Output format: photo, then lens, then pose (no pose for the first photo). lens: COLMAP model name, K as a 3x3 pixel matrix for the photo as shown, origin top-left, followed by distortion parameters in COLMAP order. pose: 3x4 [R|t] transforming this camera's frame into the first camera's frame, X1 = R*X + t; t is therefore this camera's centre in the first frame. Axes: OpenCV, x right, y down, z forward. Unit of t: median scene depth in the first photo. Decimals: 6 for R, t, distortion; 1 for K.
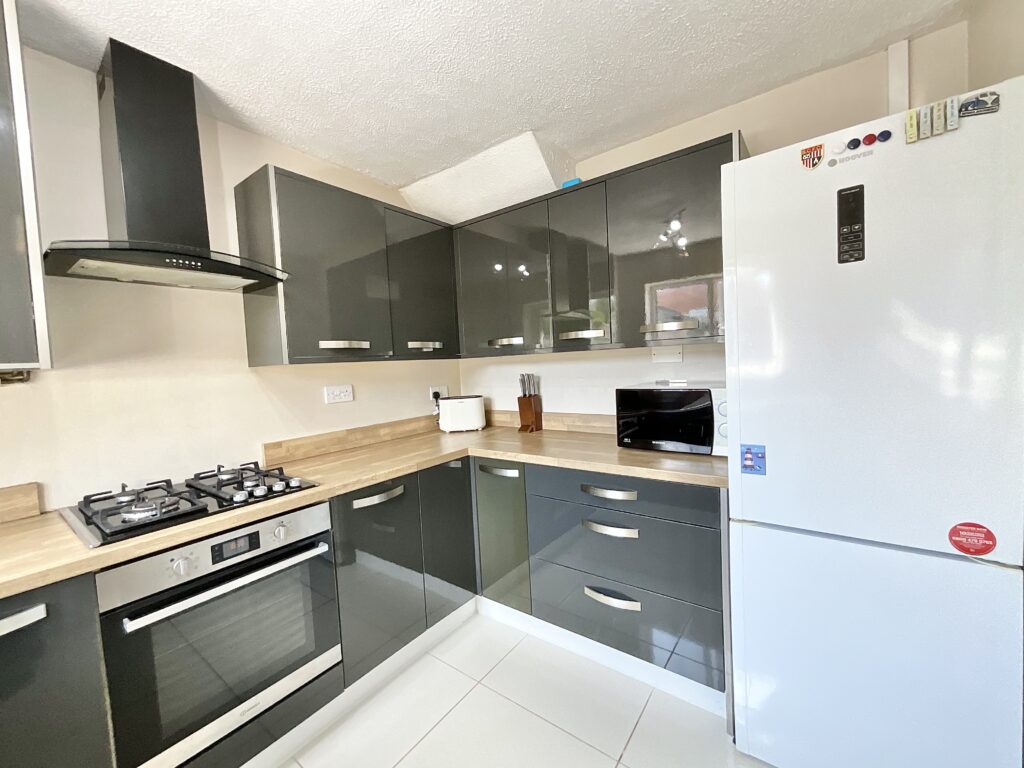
lens RADIAL K [[416.5, 0, 512.8], [0, 416.5, 383.1], [0, 0, 1]] dist [-0.000585, 0.000007]
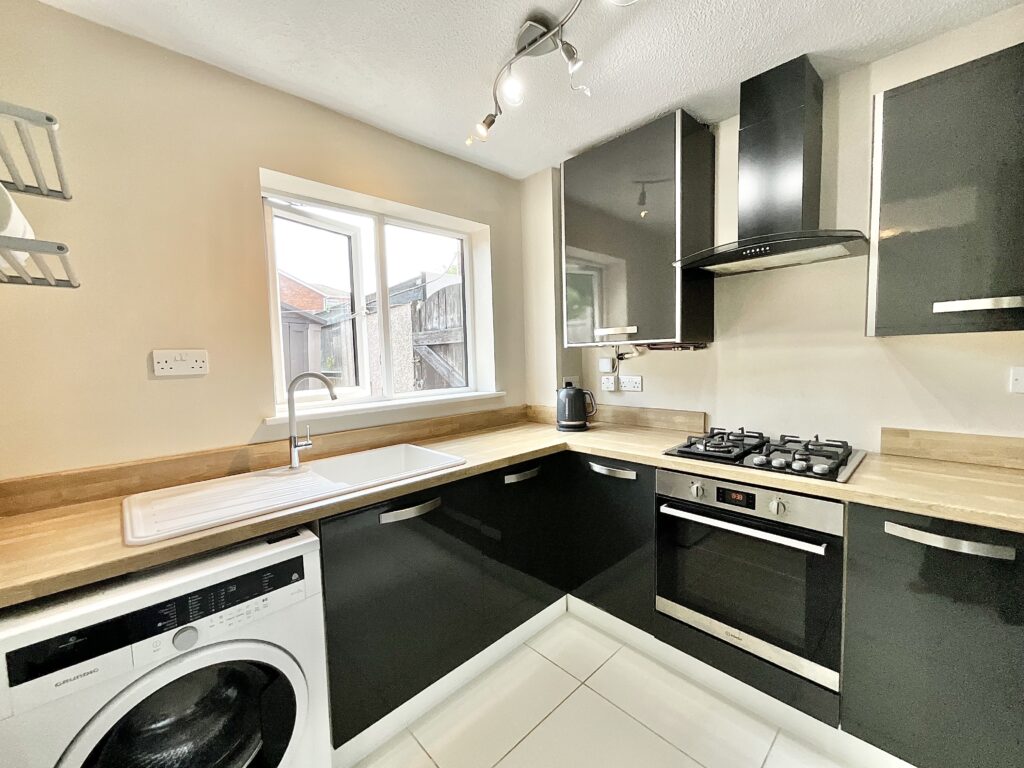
lens RADIAL K [[417.1, 0, 510.6], [0, 417.1, 381.5], [0, 0, 1]] dist [0.001851, 0.000070]
pose [[-0.170944, 0.115027, -0.978543, 0.354701], [-0.013311, 0.992802, 0.119028, -0.038829], [0.985191, 0.033373, -0.168182, 0.366721]]
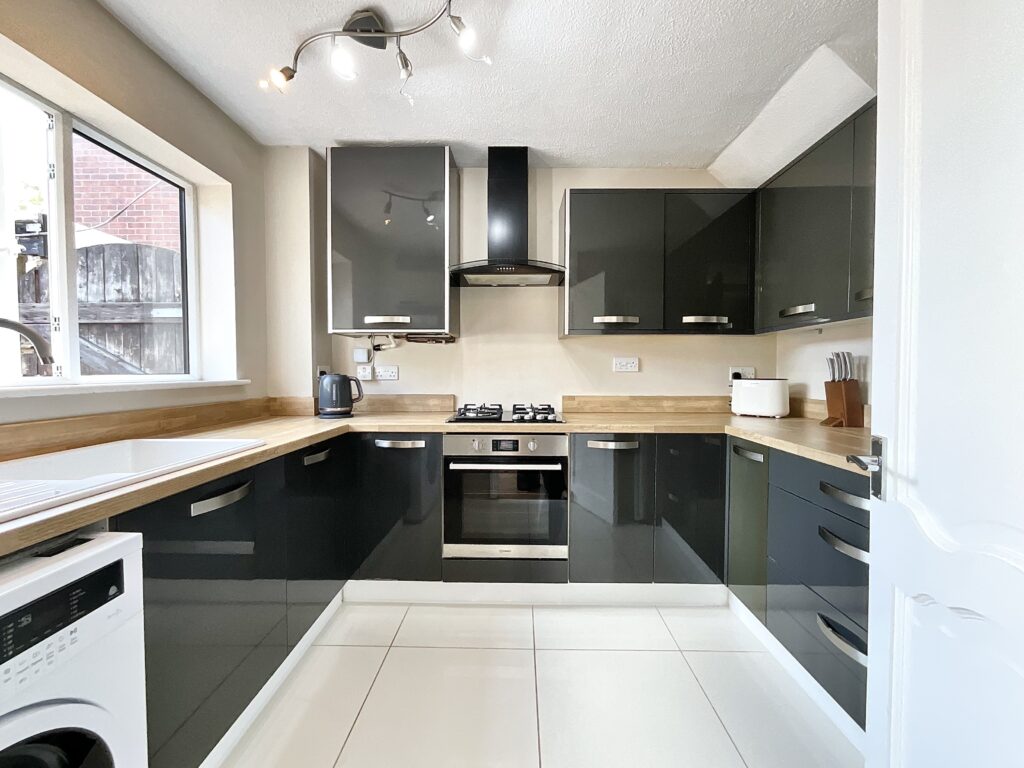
lens RADIAL K [[417.1, 0, 510.6], [0, 417.1, 381.5], [0, 0, 1]] dist [0.001851, 0.000070]
pose [[0.578219, 0.069438, -0.812921, 0.397351], [-0.071099, 0.996870, 0.034579, 0.062288], [0.812777, 0.037804, 0.581346, 0.058160]]
